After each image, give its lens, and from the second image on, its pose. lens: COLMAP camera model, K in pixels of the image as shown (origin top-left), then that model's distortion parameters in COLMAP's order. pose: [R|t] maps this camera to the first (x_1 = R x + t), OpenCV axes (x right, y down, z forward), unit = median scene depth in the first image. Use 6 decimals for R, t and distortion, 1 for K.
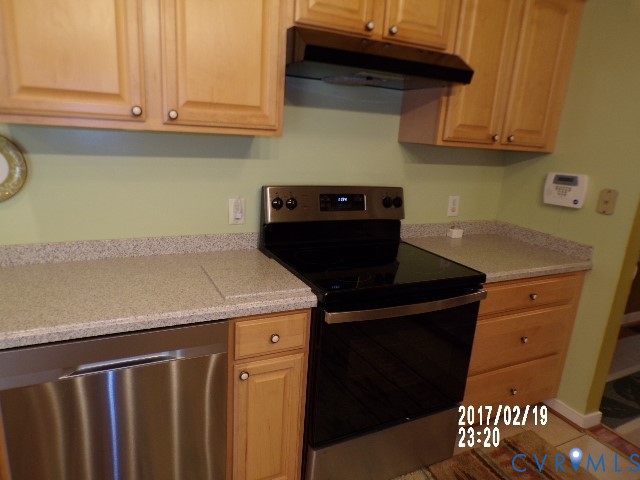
lens RADIAL K [[431.3, 0, 320.0], [0, 431.3, 240.0], [0, 0, 1]] dist [-0.004194, -0.001551]
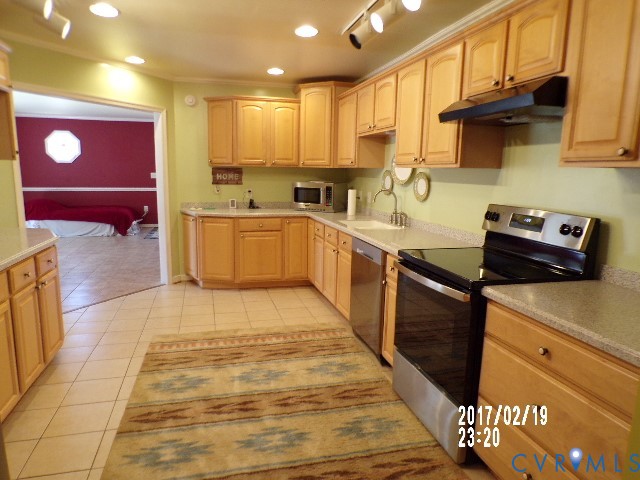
lens RADIAL K [[431.3, 0, 320.0], [0, 431.3, 240.0], [0, 0, 1]] dist [-0.004194, -0.001551]
pose [[-0.209193, 0.089084, -0.973808, 1.381617], [-0.274977, 0.950300, 0.146003, -0.063095], [0.938417, 0.298318, -0.174300, 0.742922]]
